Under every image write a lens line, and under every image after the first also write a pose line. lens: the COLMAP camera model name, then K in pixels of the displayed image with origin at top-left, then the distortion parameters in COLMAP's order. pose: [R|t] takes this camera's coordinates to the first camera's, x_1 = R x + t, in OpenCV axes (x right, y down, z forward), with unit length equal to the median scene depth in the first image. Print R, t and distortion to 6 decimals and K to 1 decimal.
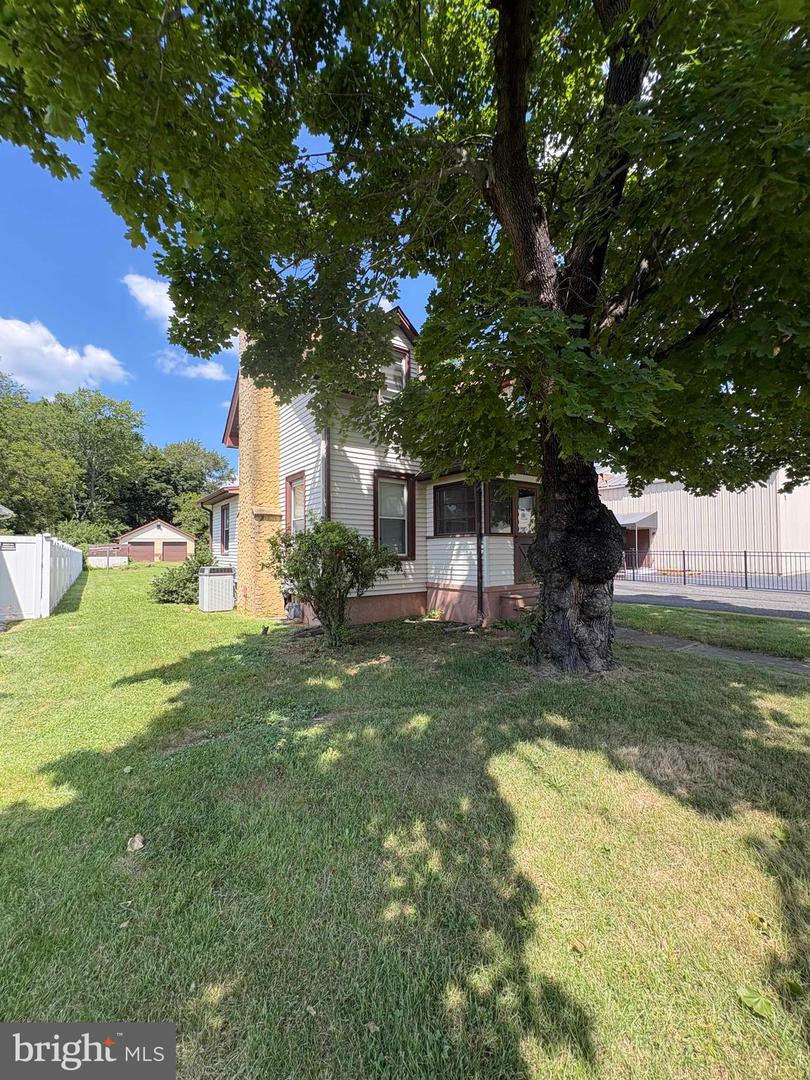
lens RADIAL K [[431.3, 0, 403.5], [0, 431.3, 541.0], [0, 0, 1]] dist [0.002122, 0.000518]
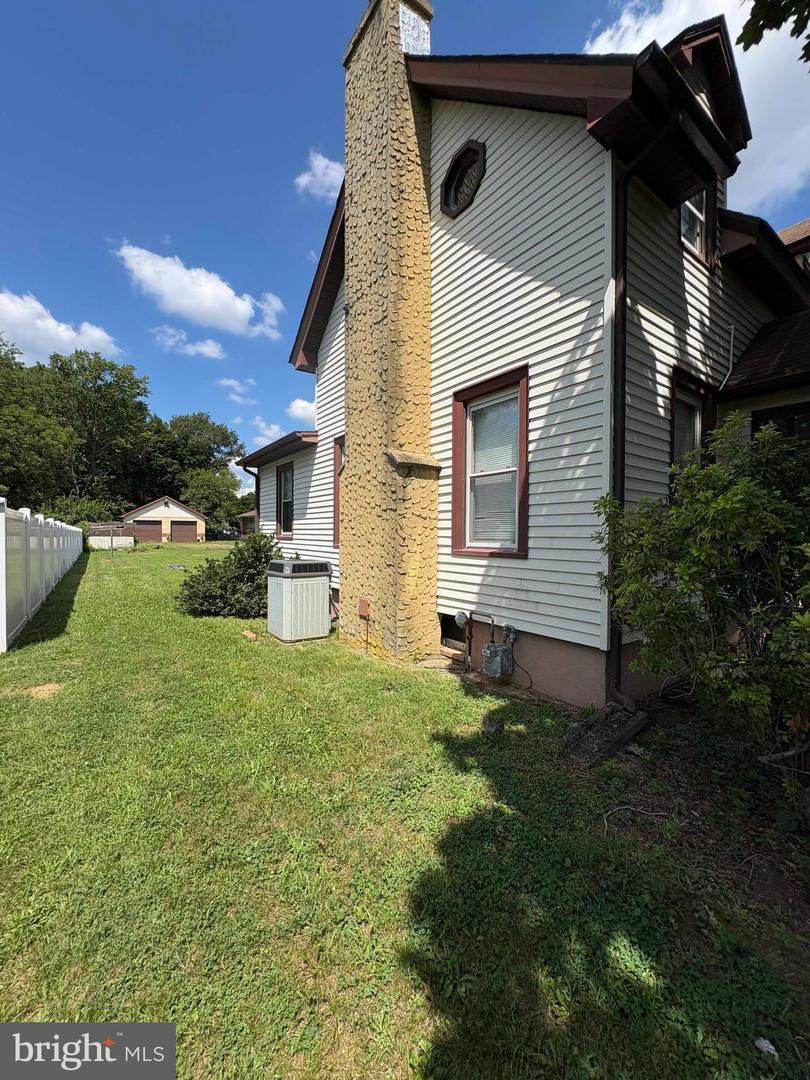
lens RADIAL K [[431.3, 0, 407.1], [0, 431.3, 536.7], [0, 0, 1]] dist [0.002122, 0.000518]
pose [[0.999946, 0.008374, 0.006216, -0.060846], [-0.008557, 0.999511, 0.030075, 0.003860], [-0.005961, -0.030126, 0.999528, 0.079125]]
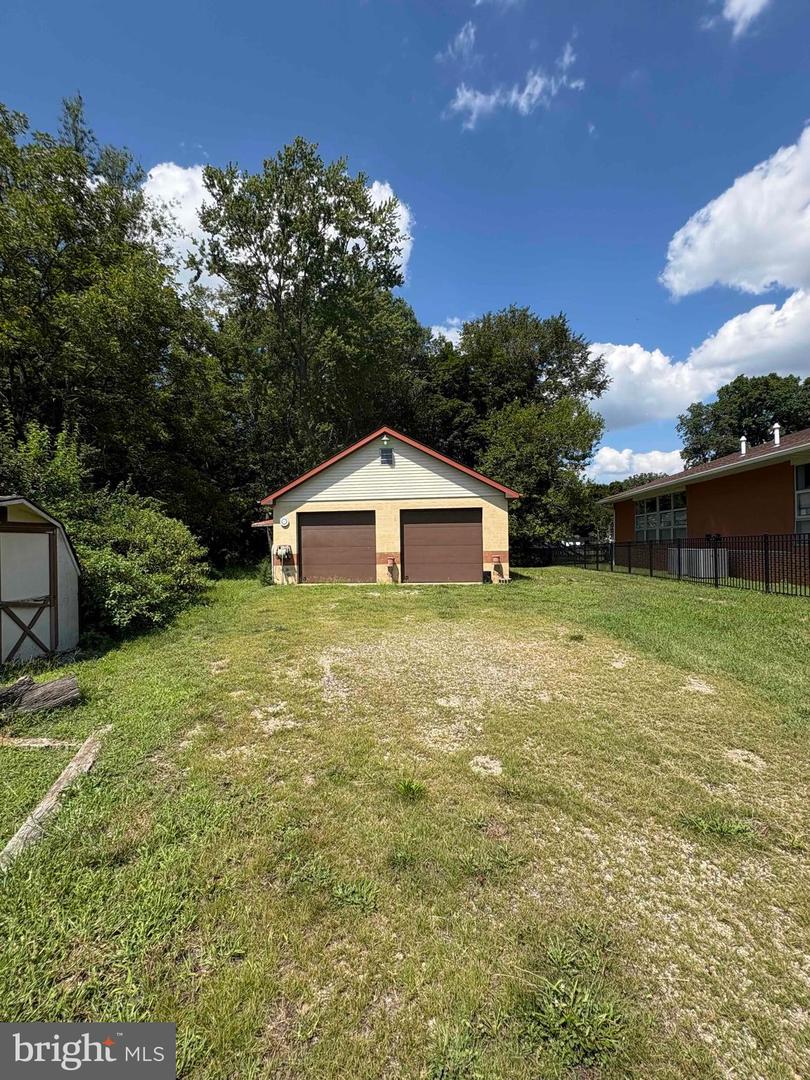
lens RADIAL K [[462.1, 0, 408.6], [0, 462.1, 540.1], [0, 0, 1]] dist [-0.000774, -0.000006]
pose [[0.758578, -0.010896, -0.651491, -0.352099], [0.020791, 0.999756, 0.007488, 0.018340], [0.651251, -0.019226, 0.758619, 0.755316]]
